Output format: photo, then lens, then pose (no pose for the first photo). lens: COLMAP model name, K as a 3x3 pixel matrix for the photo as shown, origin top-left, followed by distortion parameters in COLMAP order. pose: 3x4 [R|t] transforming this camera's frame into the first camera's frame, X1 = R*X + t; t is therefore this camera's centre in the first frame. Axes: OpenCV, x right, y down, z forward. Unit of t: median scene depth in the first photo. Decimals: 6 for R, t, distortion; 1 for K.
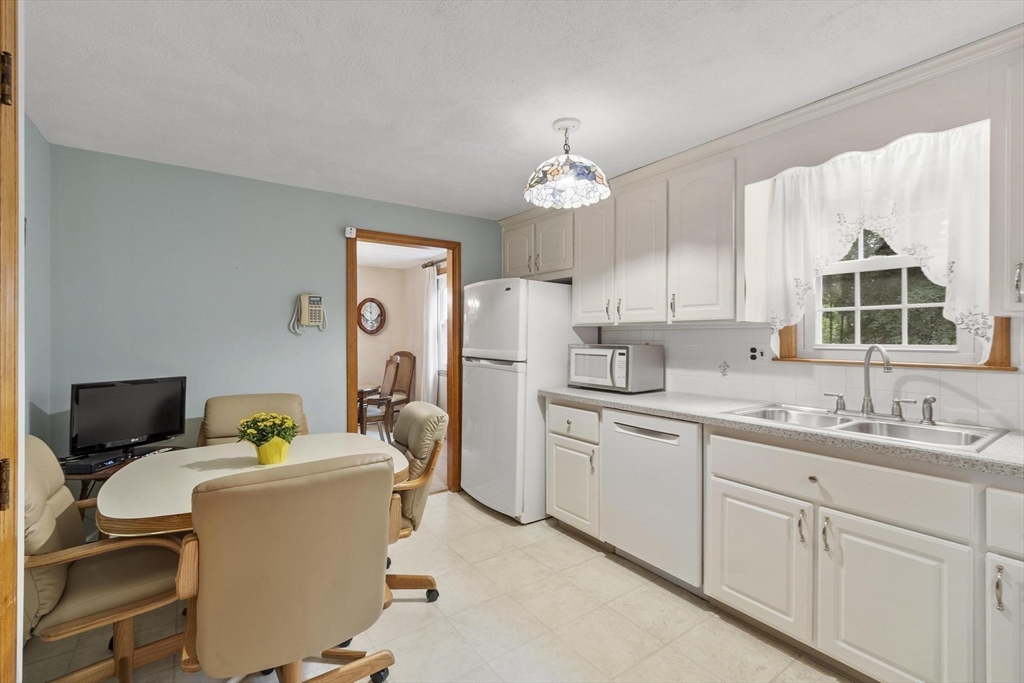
lens RADIAL K [[446.9, 0, 506.3], [0, 446.9, 339.0], [0, 0, 1]] dist [0.000338, 0.000169]
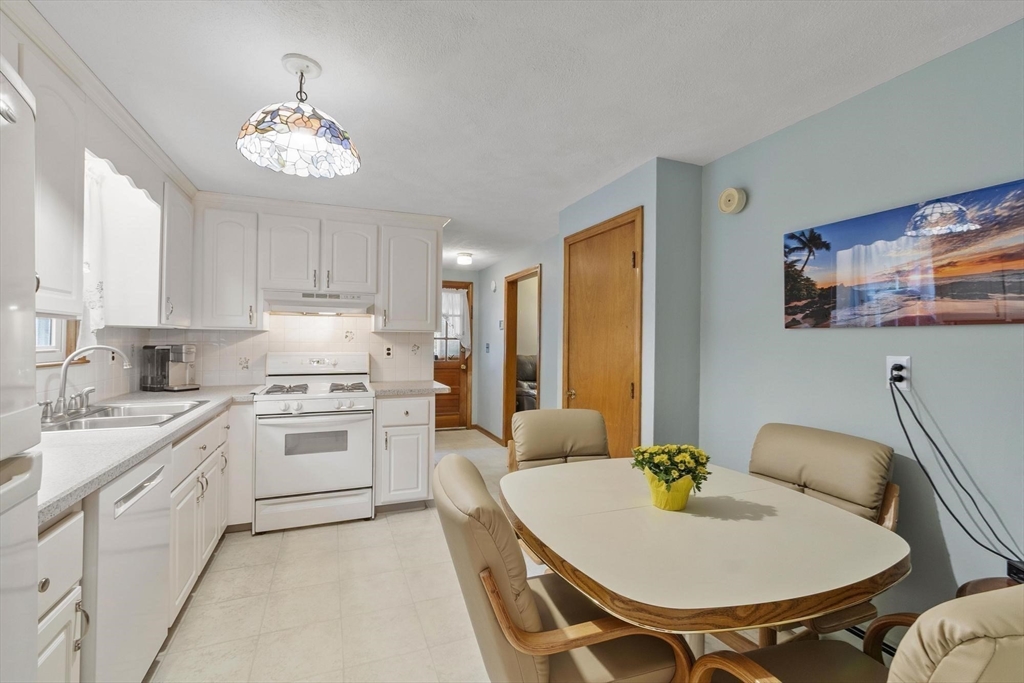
lens RADIAL K [[446.9, 0, 510.2], [0, 446.9, 340.6], [0, 0, 1]] dist [0.000338, 0.000169]
pose [[-0.973746, -0.008817, 0.227466, -0.381821], [-0.007292, 0.999945, 0.007543, -0.014386], [-0.227520, 0.005686, -0.973757, 1.611100]]
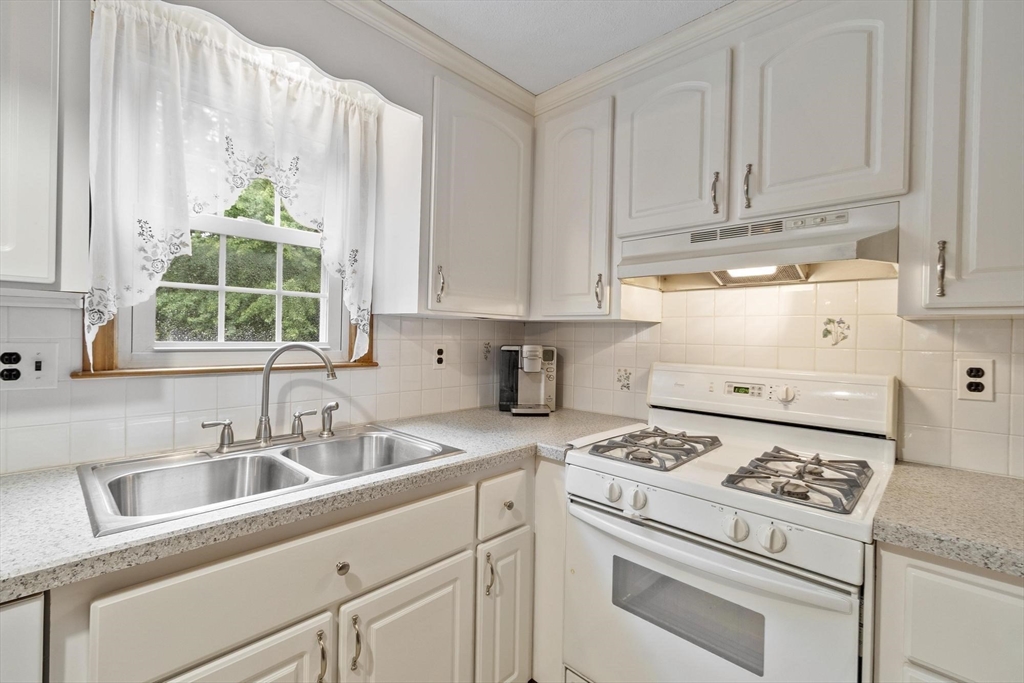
lens RADIAL K [[446.9, 0, 506.7], [0, 446.9, 337.6], [0, 0, 1]] dist [0.000338, 0.000169]
pose [[-0.192390, -0.008006, 0.981286, 0.041772], [-0.011316, 0.999918, 0.005940, -0.003631], [-0.981253, -0.009961, -0.192465, 0.698761]]
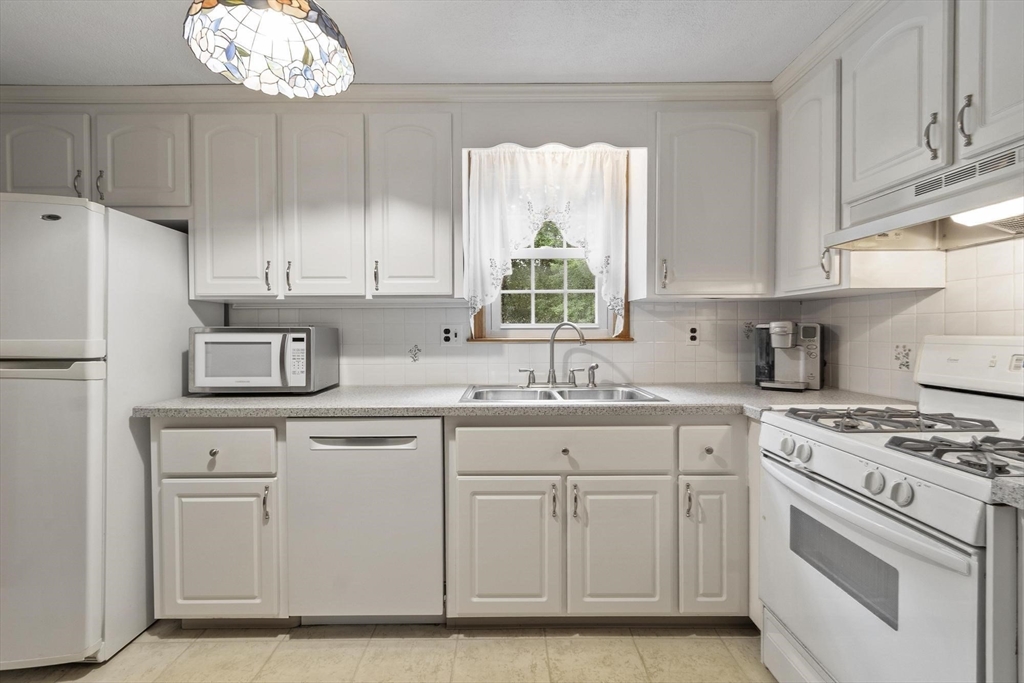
lens RADIAL K [[446.9, 0, 507.4], [0, 446.9, 338.5], [0, 0, 1]] dist [0.000338, 0.000169]
pose [[0.570439, -0.016026, 0.821184, -0.167502], [0.011214, 0.999868, 0.011723, 0.034354], [-0.821263, 0.002521, 0.570544, 0.409857]]
